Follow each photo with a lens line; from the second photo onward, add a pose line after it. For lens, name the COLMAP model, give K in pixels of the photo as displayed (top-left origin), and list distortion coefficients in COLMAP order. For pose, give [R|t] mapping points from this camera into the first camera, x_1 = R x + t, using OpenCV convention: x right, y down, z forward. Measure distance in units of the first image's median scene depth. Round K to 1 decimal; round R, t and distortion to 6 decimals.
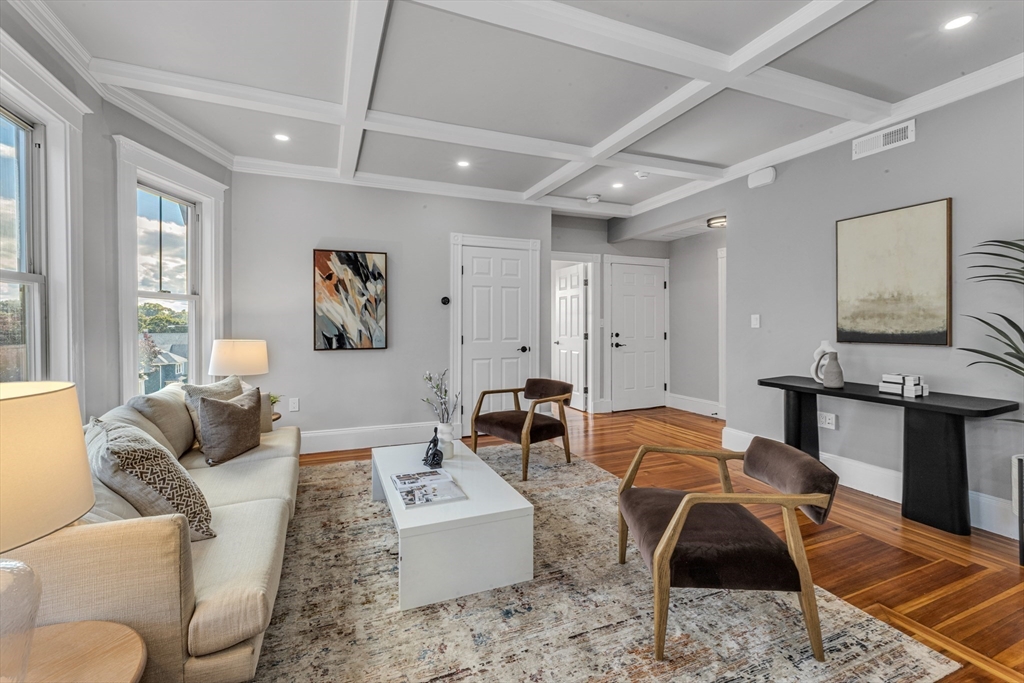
lens RADIAL K [[437.8, 0, 510.4], [0, 437.8, 326.4], [0, 0, 1]] dist [-0.000228, -0.000094]
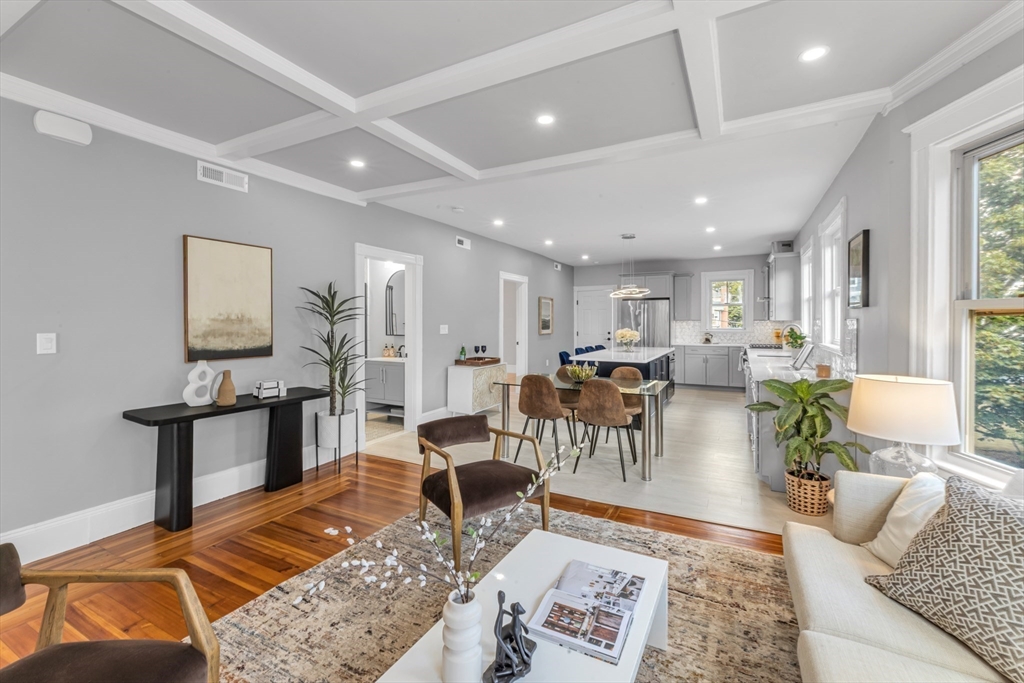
lens RADIAL K [[437.8, 0, 510.4], [0, 437.8, 326.4], [0, 0, 1]] dist [-0.000228, -0.000094]
pose [[-0.631110, -0.003175, 0.775687, -0.490402], [0.007132, 0.999926, 0.009895, -0.051340], [-0.775661, 0.011777, -0.631040, 1.171040]]
